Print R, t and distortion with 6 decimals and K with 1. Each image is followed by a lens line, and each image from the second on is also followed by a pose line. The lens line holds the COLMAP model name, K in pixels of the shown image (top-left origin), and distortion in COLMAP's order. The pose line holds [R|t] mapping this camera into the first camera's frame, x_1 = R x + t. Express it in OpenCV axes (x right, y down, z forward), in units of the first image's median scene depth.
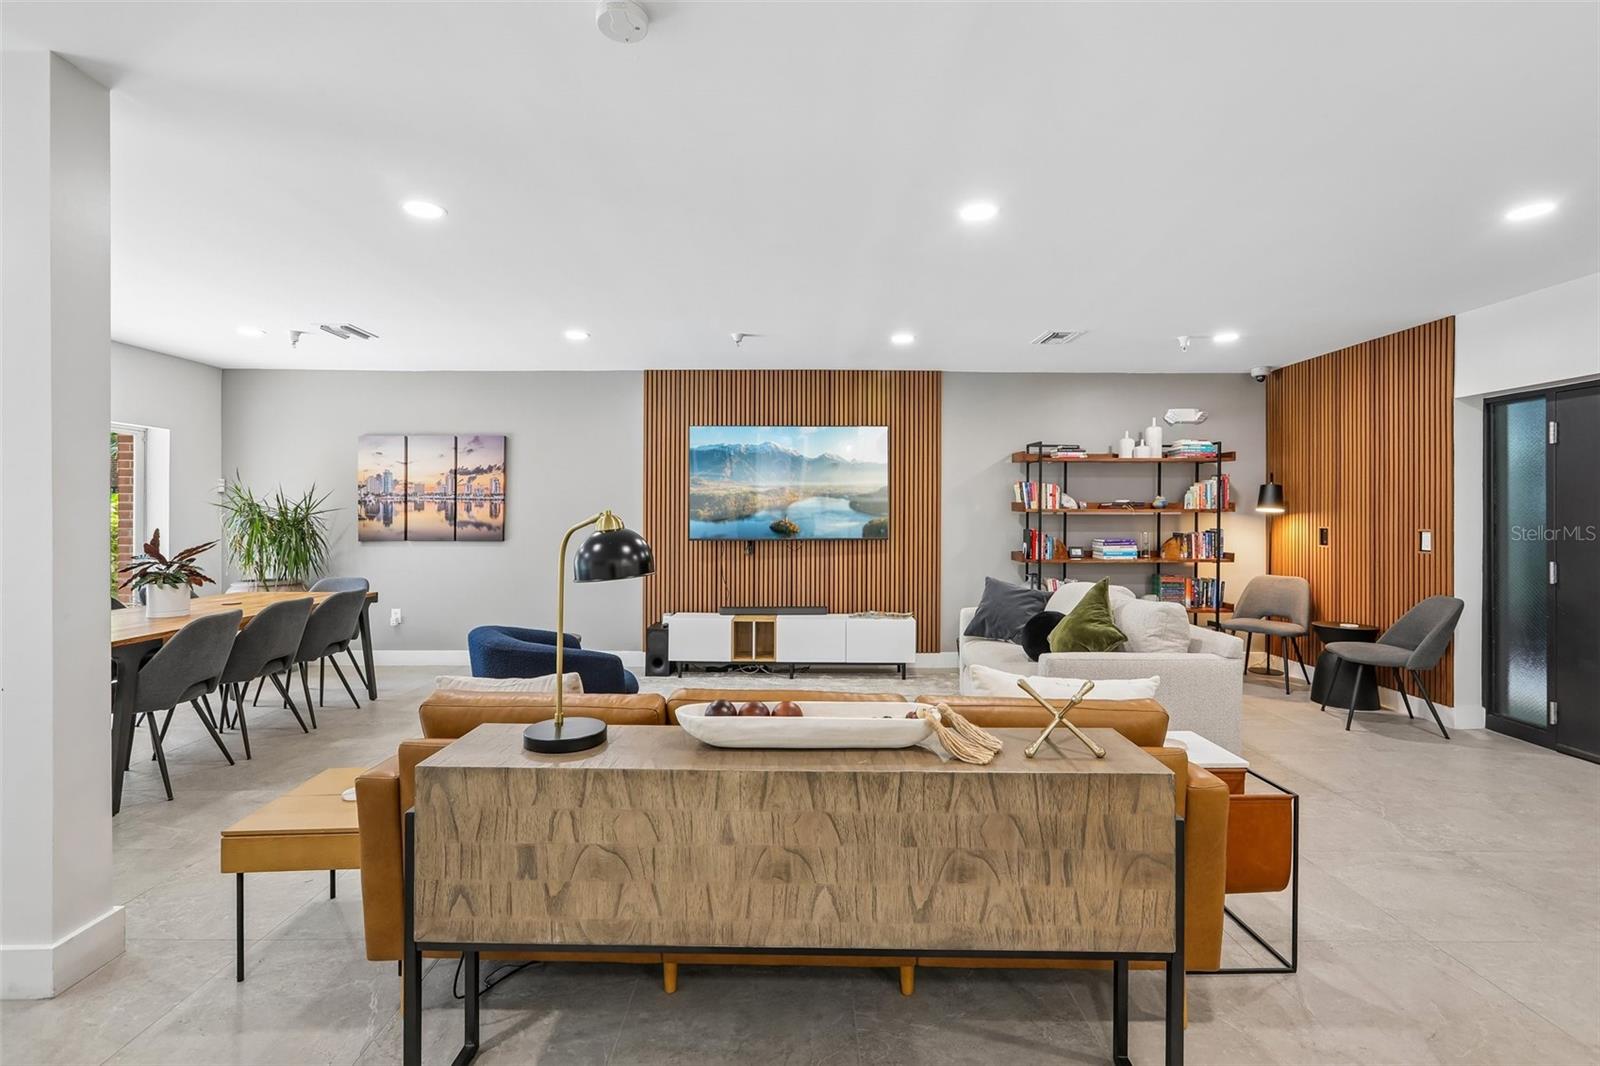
lens RADIAL K [[723.7, 0, 800.2], [0, 723.7, 509.8], [0, 0, 1]] dist [0.000656, 0.000454]
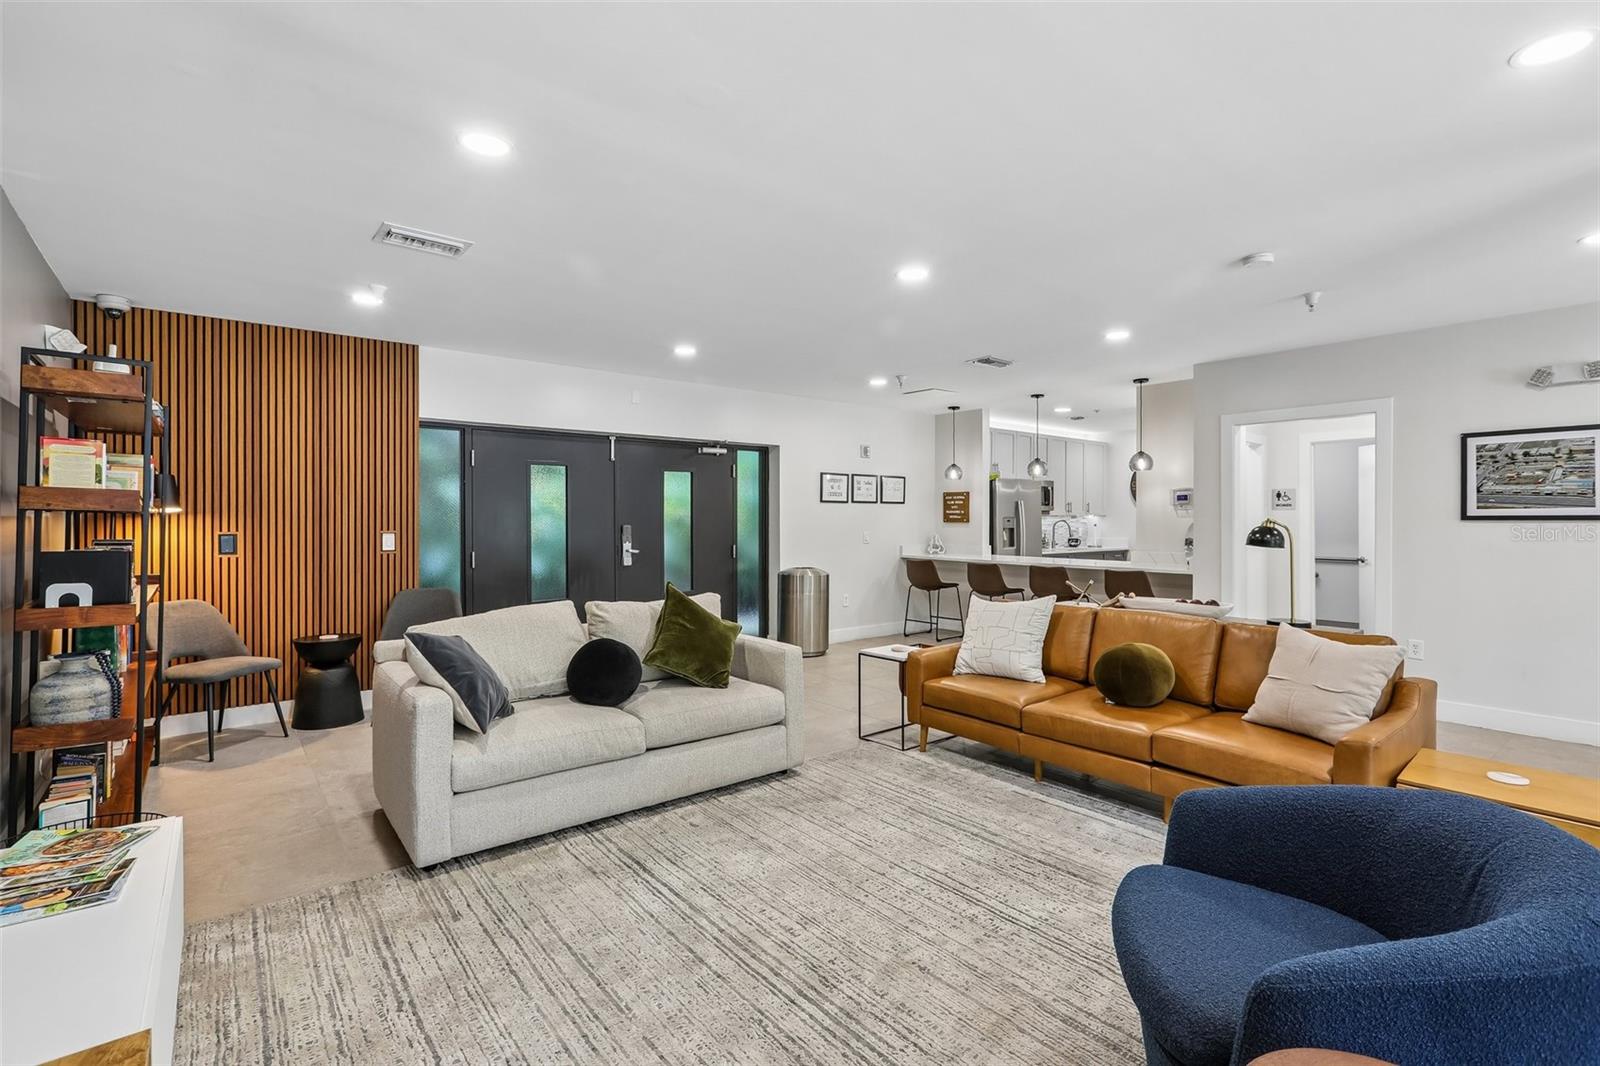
lens RADIAL K [[734.9, 0, 805.7], [0, 734.9, 519.5], [0, 0, 1]] dist [-0.001201, 0.000967]
pose [[-0.638847, -0.007925, 0.769293, -0.293625], [-0.007486, 0.999964, 0.004085, -0.000215], [-0.769298, -0.003149, -0.638883, 0.976016]]
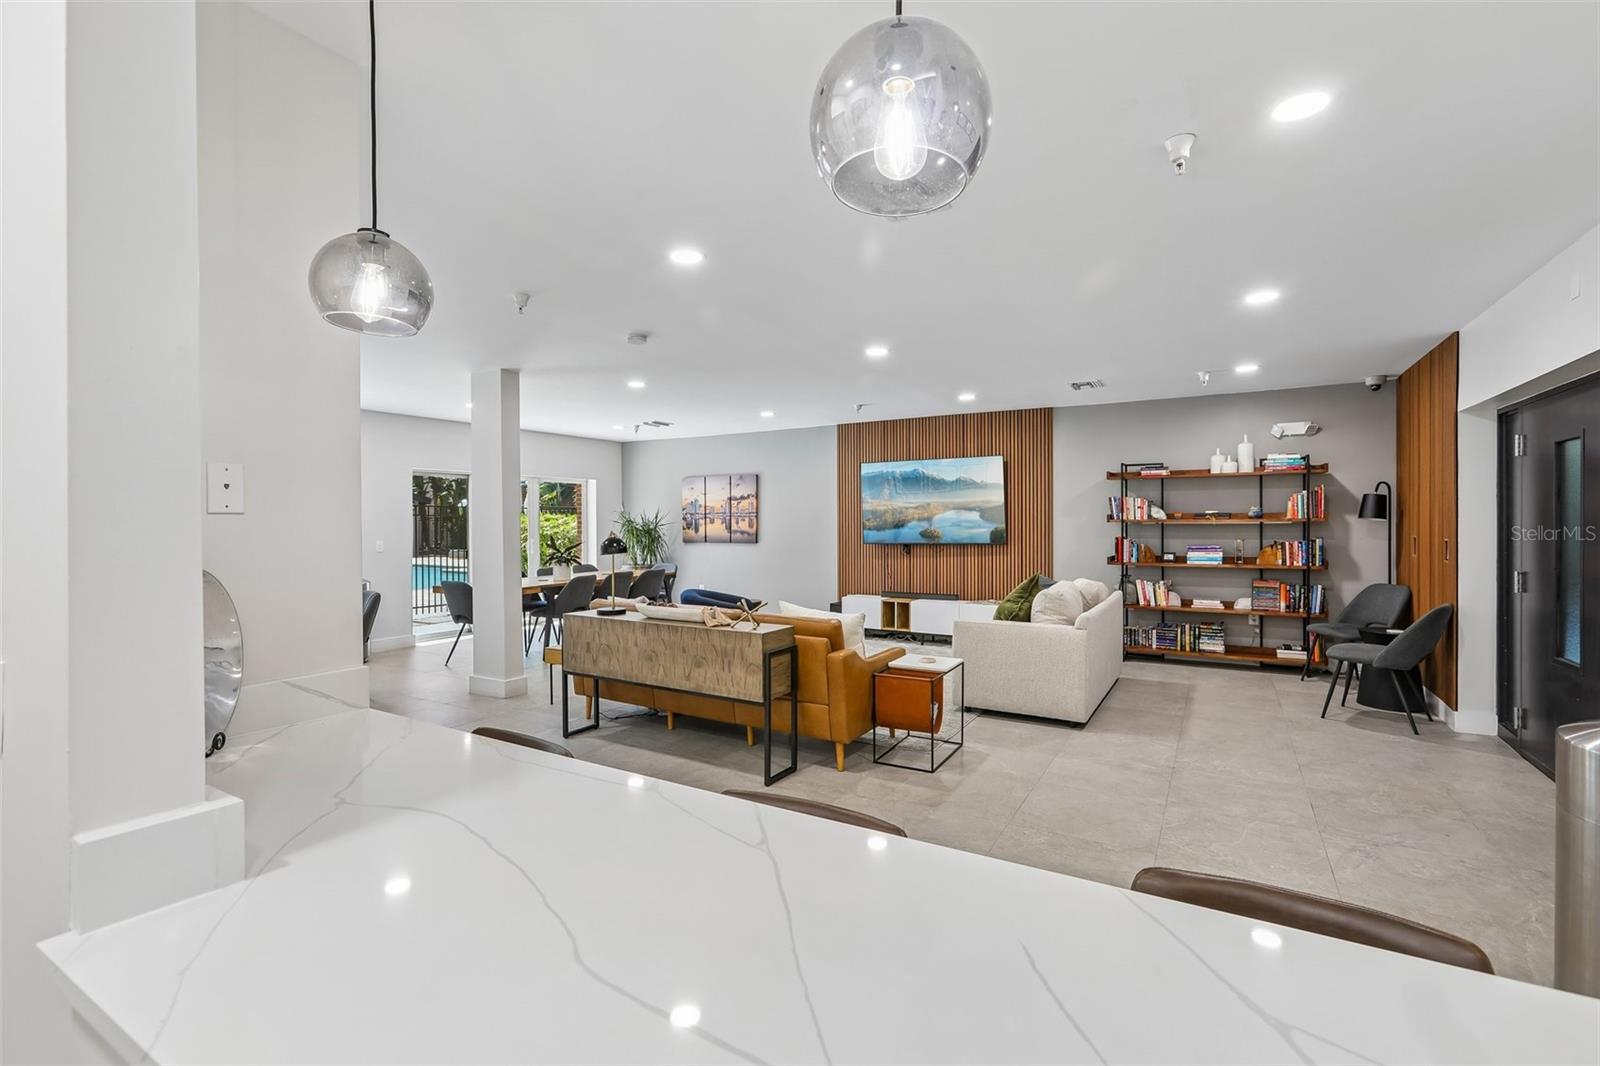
lens RADIAL K [[734.9, 0, 805.7], [0, 734.9, 519.5], [0, 0, 1]] dist [-0.001201, 0.000967]
pose [[0.856423, -0.007808, -0.516215, 0.496060], [0.012191, 0.999913, 0.005102, -0.013784], [0.516130, -0.010663, 0.856444, -0.288277]]
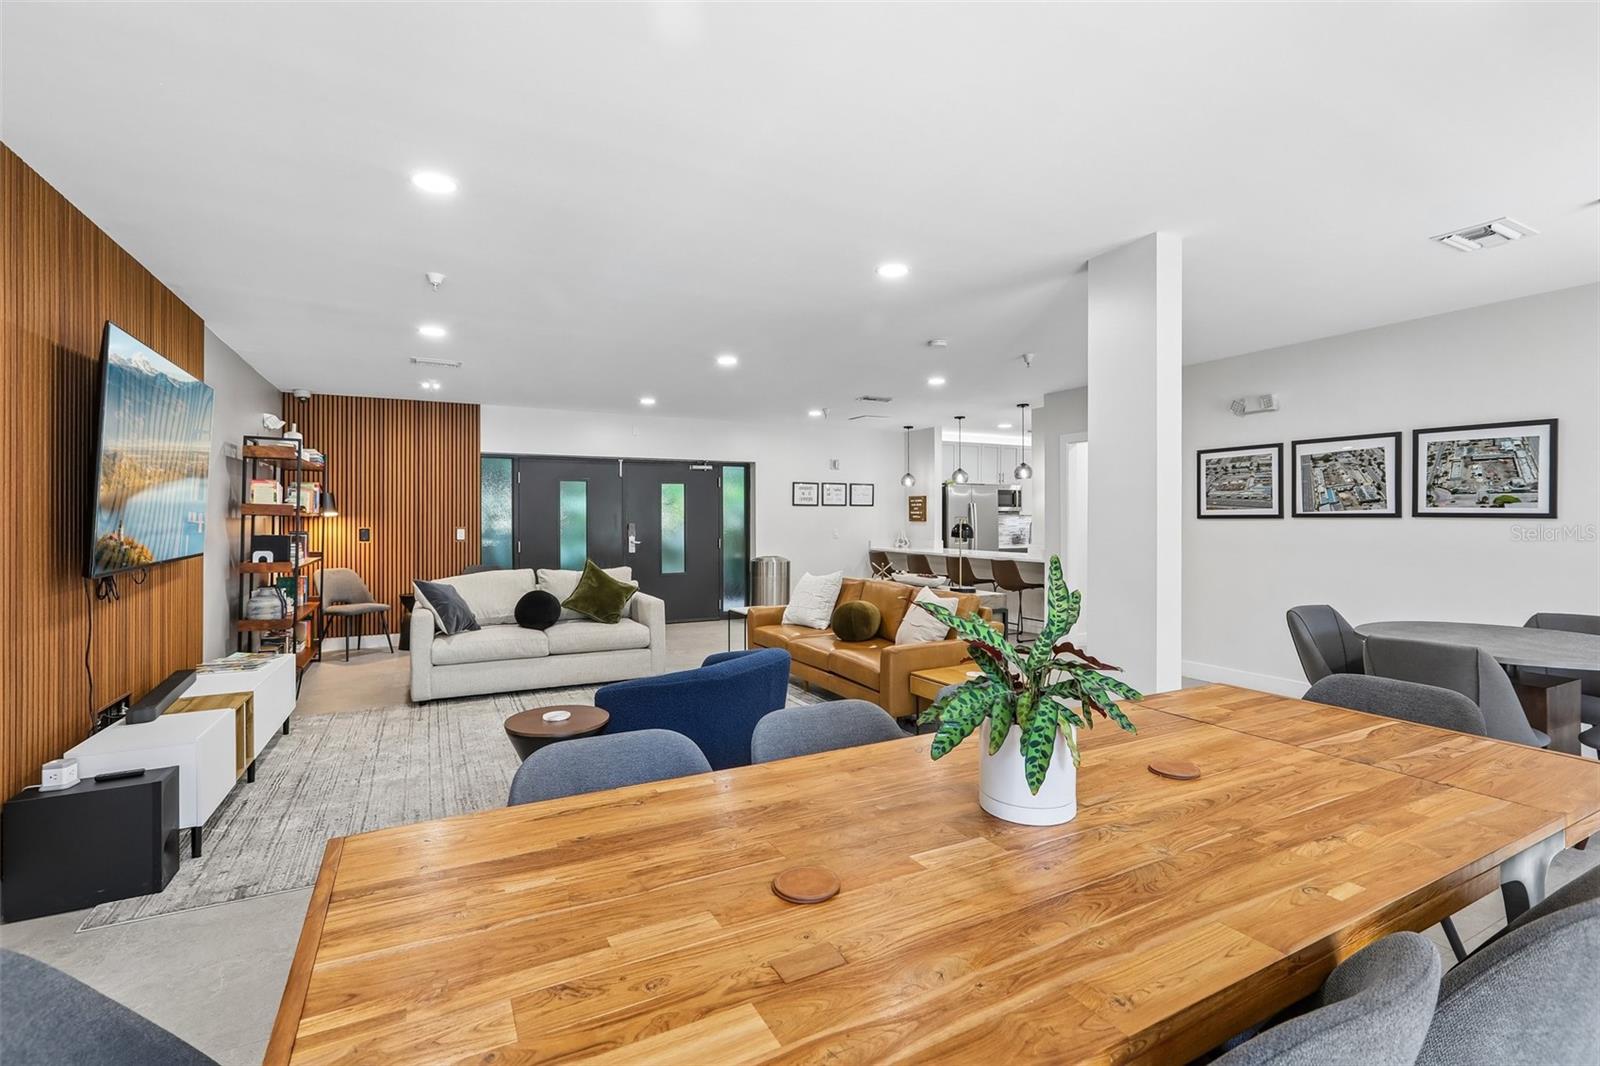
lens RADIAL K [[723.7, 0, 800.2], [0, 723.7, 509.8], [0, 0, 1]] dist [0.000656, 0.000454]
pose [[-0.465948, 0.004594, 0.884800, -0.762345], [-0.005044, 0.999956, -0.007848, -0.003316], [-0.884798, -0.008120, -0.465904, 0.865528]]
